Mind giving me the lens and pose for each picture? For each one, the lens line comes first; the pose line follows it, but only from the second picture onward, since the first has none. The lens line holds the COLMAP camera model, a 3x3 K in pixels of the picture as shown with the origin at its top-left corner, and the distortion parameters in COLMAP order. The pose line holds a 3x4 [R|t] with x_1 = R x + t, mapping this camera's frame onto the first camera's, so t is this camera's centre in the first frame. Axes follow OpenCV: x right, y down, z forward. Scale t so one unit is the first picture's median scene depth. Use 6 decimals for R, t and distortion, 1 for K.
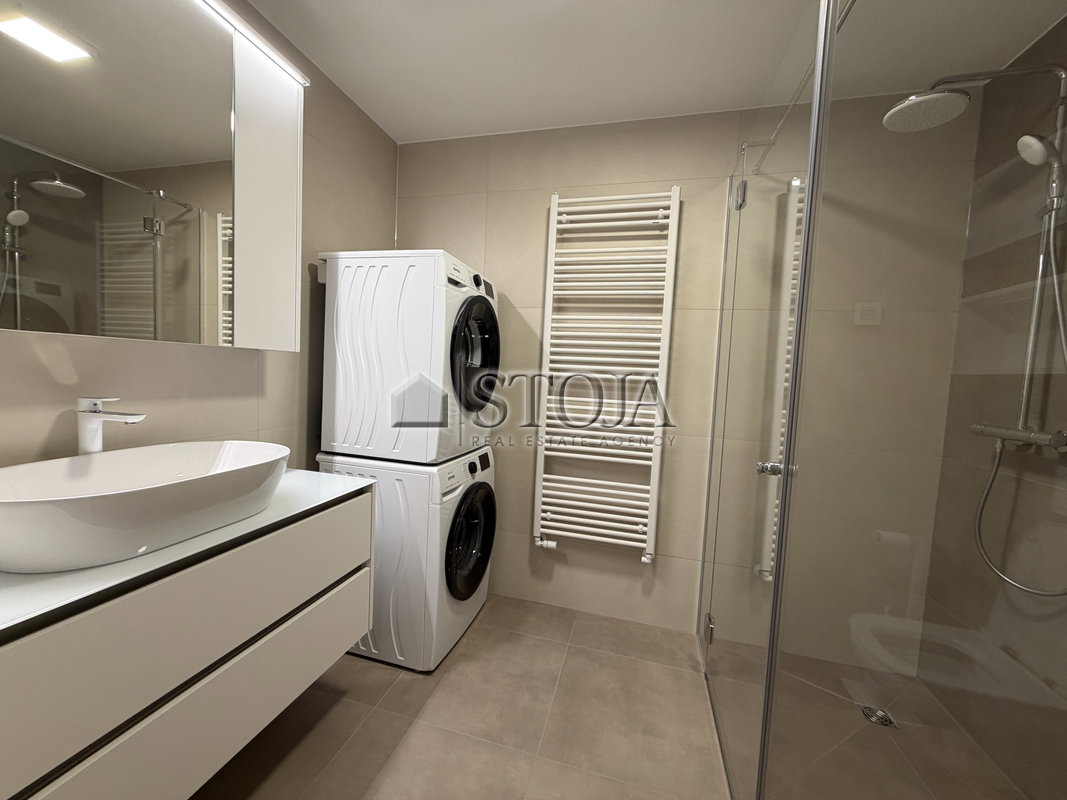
lens RADIAL K [[424.1, 0, 528.3], [0, 424.1, 398.3], [0, 0, 1]] dist [-0.000323, 0.000142]
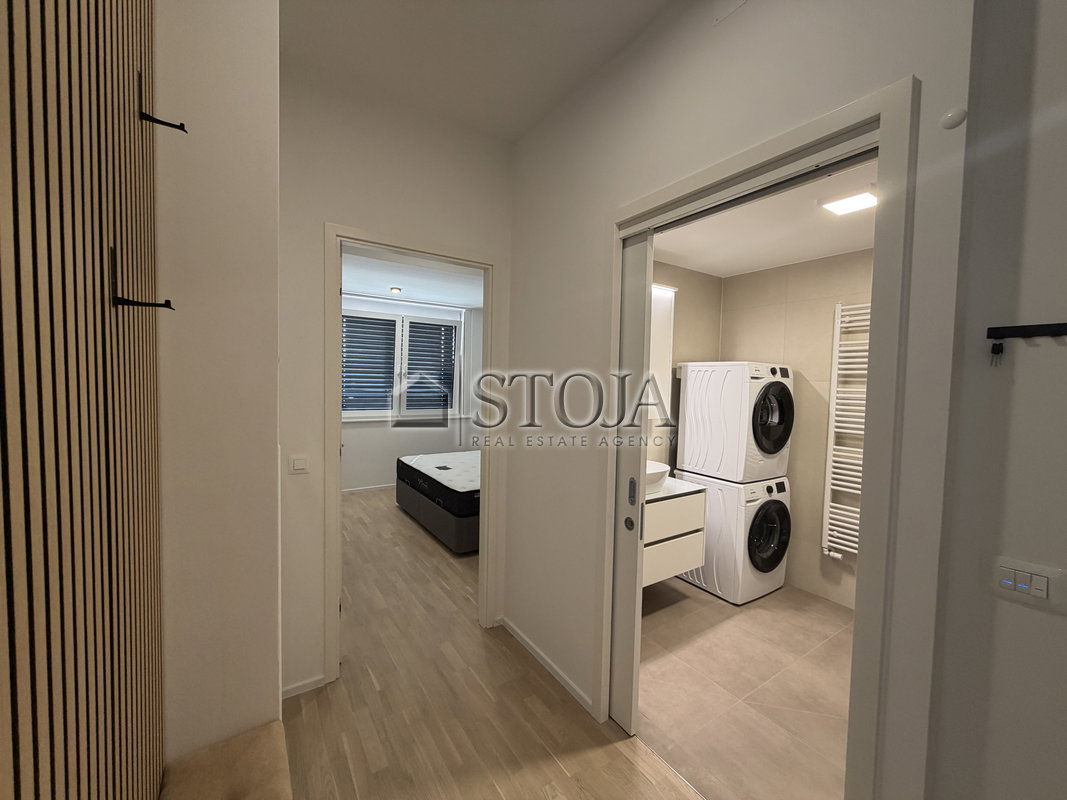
lens RADIAL K [[424.1, 0, 528.3], [0, 424.1, 398.3], [0, 0, 1]] dist [-0.000323, 0.000142]
pose [[0.745819, -0.002573, -0.666144, 0.250896], [-0.030259, 0.998829, -0.037736, -0.087420], [0.665461, 0.048301, 0.744868, -0.784933]]
